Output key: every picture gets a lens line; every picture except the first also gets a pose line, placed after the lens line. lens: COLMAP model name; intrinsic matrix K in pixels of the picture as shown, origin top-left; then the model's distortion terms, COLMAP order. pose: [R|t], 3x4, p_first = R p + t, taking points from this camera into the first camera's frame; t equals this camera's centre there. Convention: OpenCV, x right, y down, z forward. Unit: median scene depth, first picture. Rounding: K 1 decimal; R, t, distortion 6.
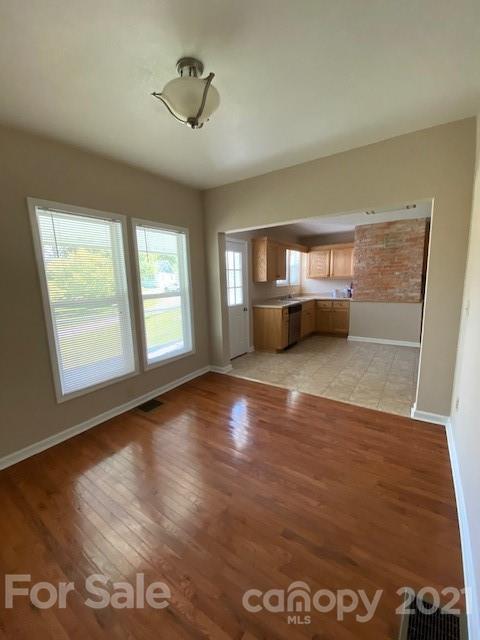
lens RADIAL K [[261.0, 0, 240.0], [0, 261.0, 320.0], [0, 0, 1]] dist [0.029361, -0.027349]
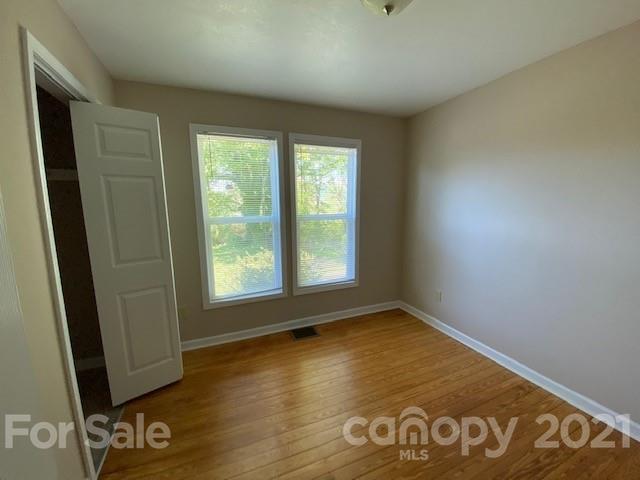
lens RADIAL K [[261.0, 0, 320.0], [0, 261.0, 240.0], [0, 0, 1]] dist [0.029361, -0.027349]
pose [[0.831385, 0.092837, -0.547888, 0.227273], [-0.095938, 0.995121, 0.023039, -0.034828], [0.547353, 0.033409, 0.836235, 0.259197]]
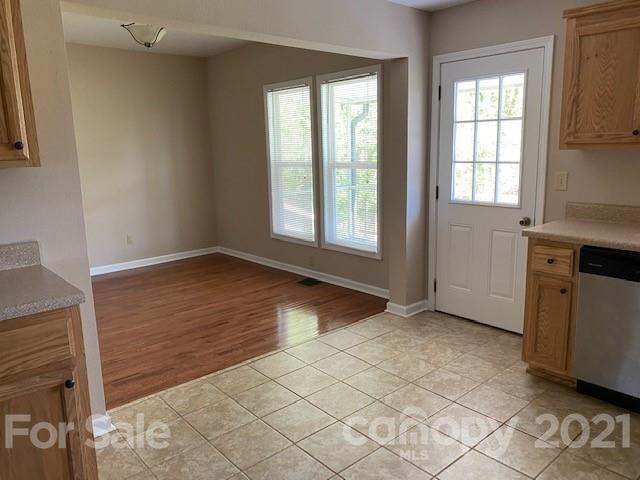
lens RADIAL K [[484.1, 0, 320.0], [0, 484.1, 240.0], [0, 0, 1]] dist [0.014782, 0.003623]
pose [[-0.254344, 0.216783, -0.942504, 1.244723], [-0.122687, 0.959448, 0.253788, -0.257874], [0.959300, 0.180182, -0.217433, 1.403355]]
